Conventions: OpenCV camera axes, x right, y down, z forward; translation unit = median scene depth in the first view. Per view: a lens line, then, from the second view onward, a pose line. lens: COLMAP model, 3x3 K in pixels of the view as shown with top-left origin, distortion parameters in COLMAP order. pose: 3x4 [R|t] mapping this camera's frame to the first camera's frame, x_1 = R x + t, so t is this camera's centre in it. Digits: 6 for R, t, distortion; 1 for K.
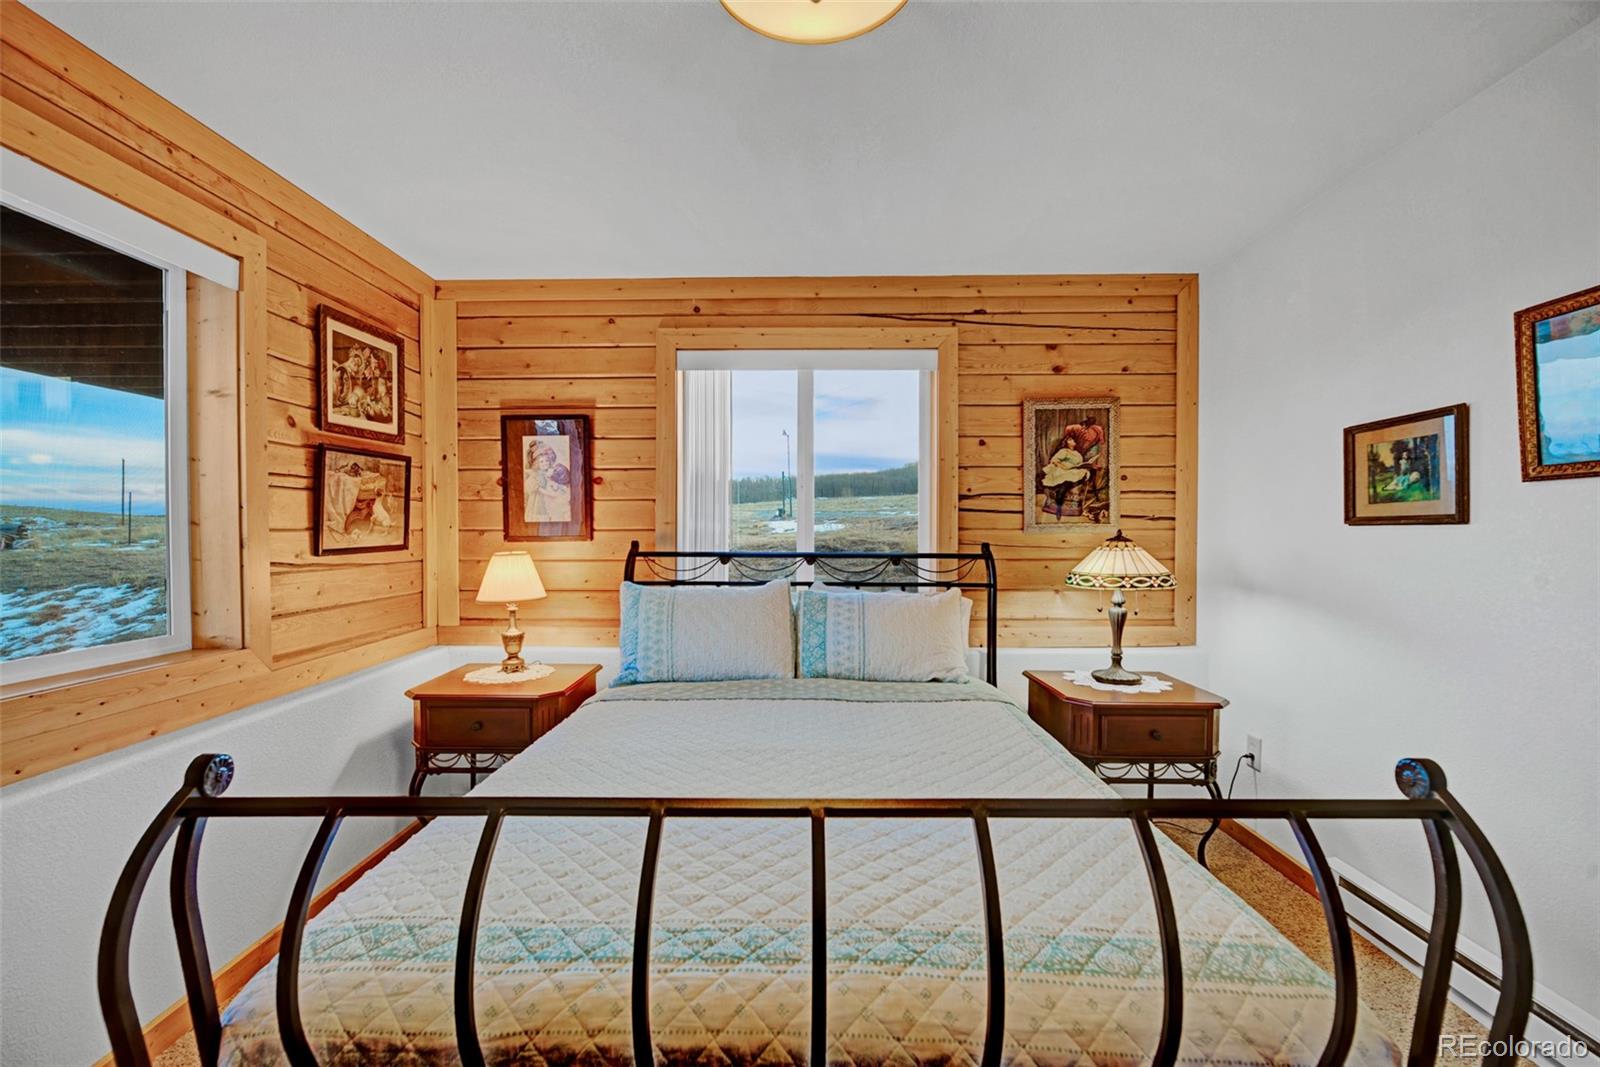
lens RADIAL K [[702.5, 0, 807.5], [0, 702.5, 536.5], [0, 0, 1]] dist [-0.011720, -0.000833]
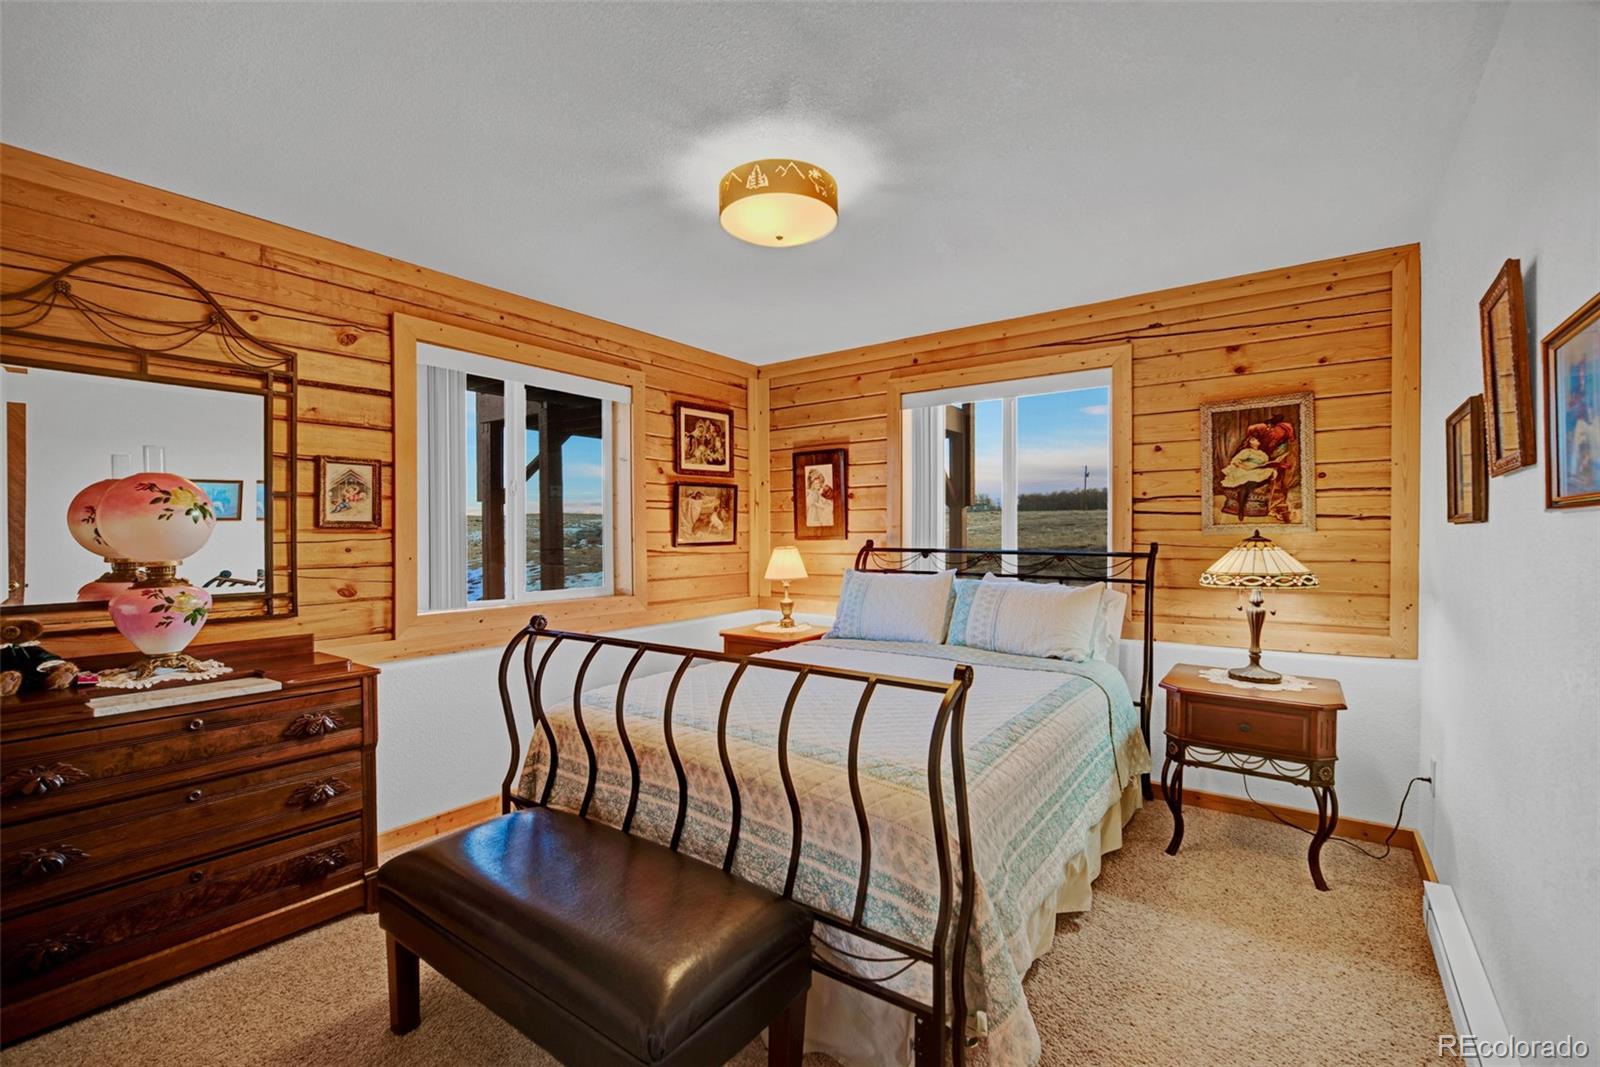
lens RADIAL K [[702.5, 0, 807.5], [0, 702.5, 536.5], [0, 0, 1]] dist [-0.011720, -0.000833]
pose [[0.816172, 0.001176, -0.577808, 0.433597], [-0.003474, 0.999990, -0.002871, 0.004320], [0.577799, 0.004351, 0.816167, -0.172469]]
